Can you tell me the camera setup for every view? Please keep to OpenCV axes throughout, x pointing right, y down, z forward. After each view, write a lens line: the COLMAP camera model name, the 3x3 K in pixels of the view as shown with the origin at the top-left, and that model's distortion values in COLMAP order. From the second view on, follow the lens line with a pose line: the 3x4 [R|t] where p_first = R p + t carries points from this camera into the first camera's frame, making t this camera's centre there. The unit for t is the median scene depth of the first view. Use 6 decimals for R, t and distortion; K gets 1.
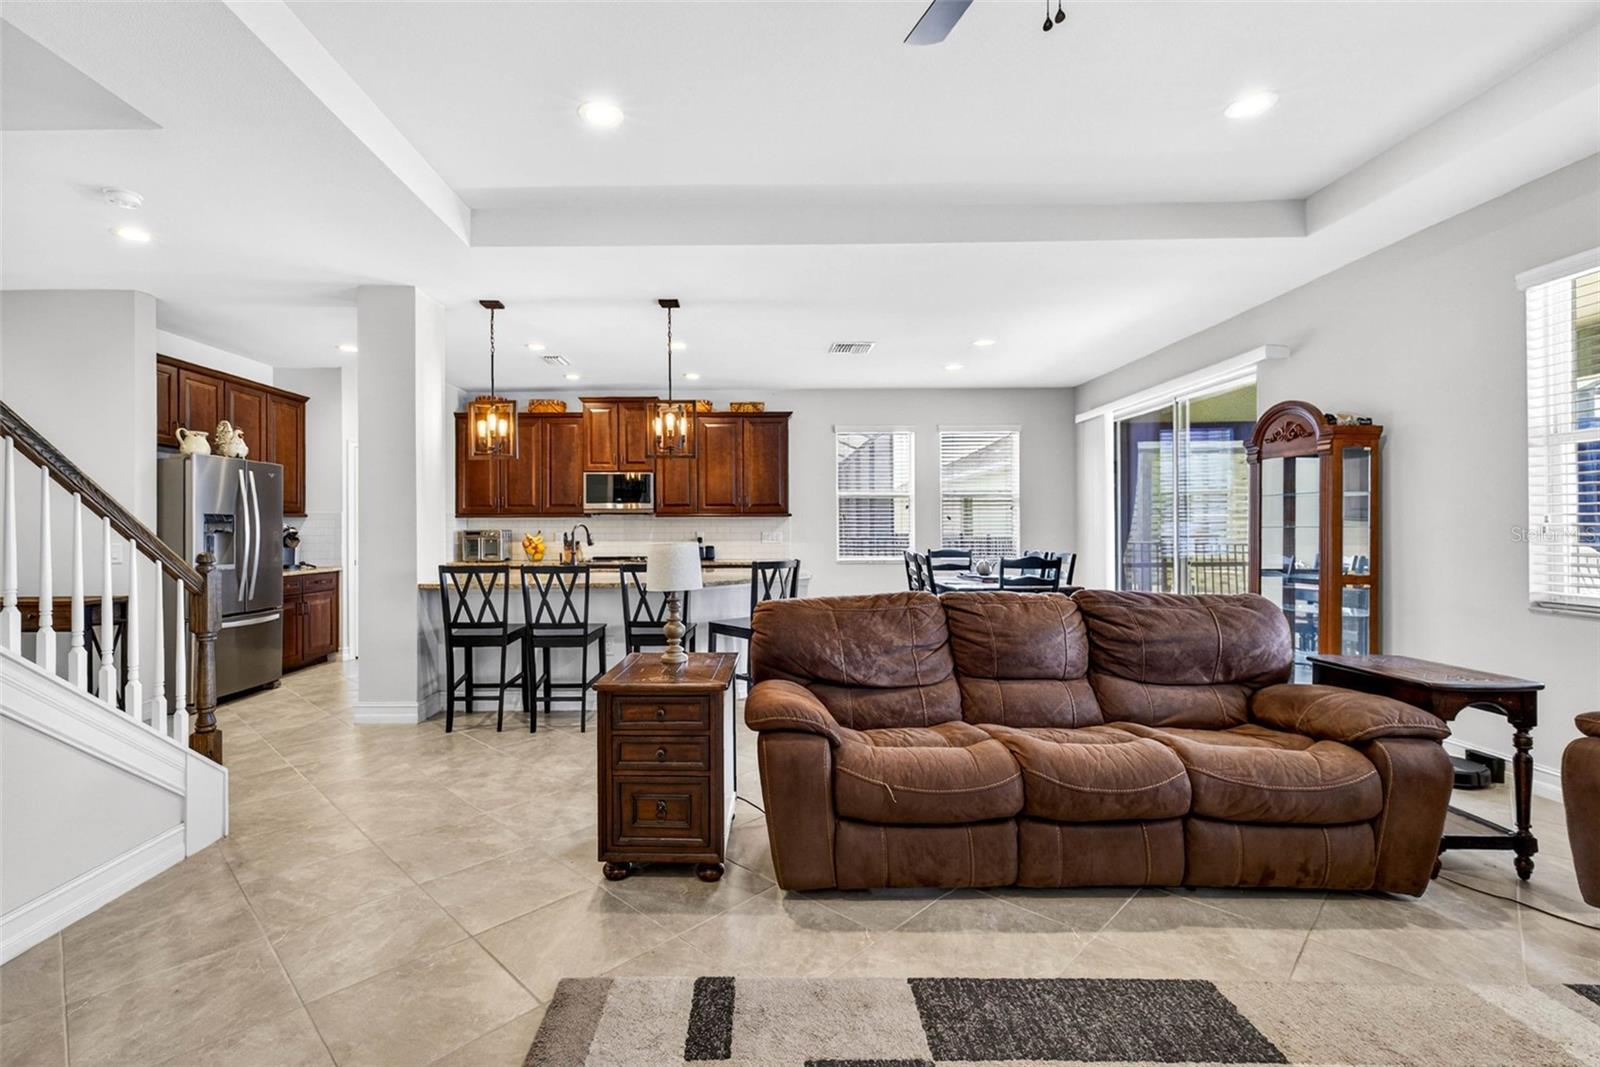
lens RADIAL K [[747.2, 0, 801.8], [0, 747.2, 533.3], [0, 0, 1]] dist [-0.005981, -0.001014]
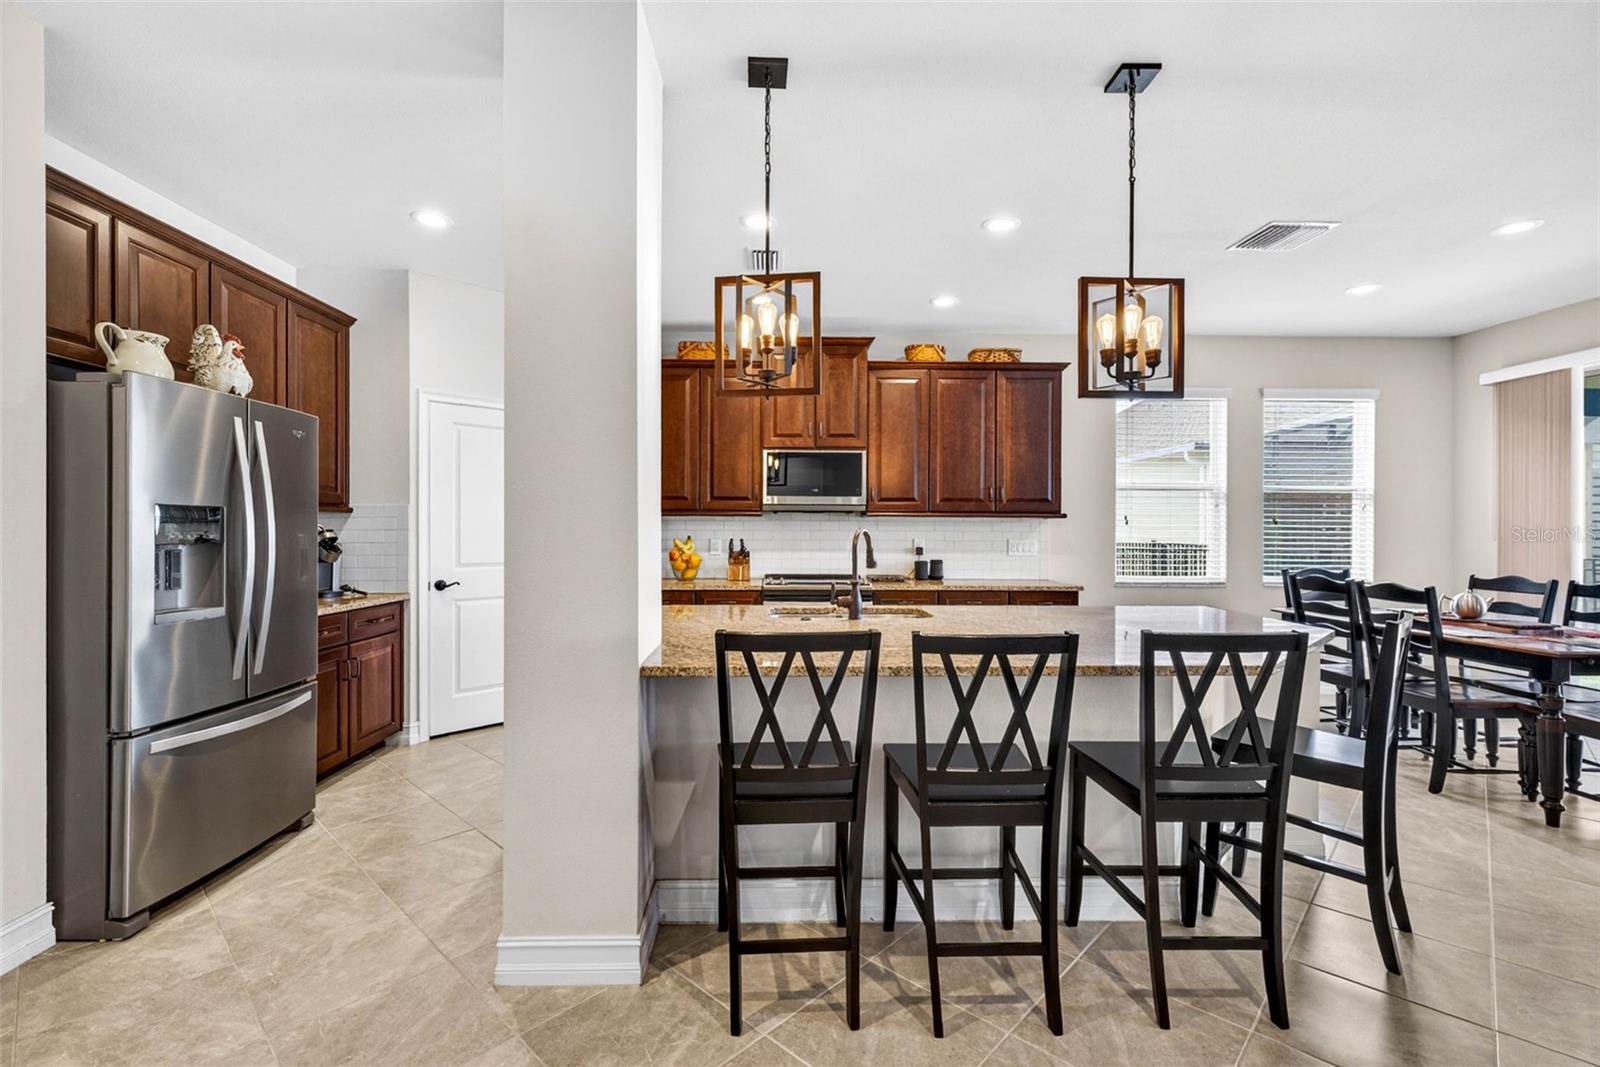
lens RADIAL K [[707.7, 0, 796.9], [0, 707.7, 538.2], [0, 0, 1]] dist [-0.000023, 0.000647]
pose [[0.999941, 0.007443, 0.007913, -0.311493], [-0.007507, 0.999939, 0.008141, -0.008512], [-0.007852, -0.008200, 0.999936, 0.425691]]
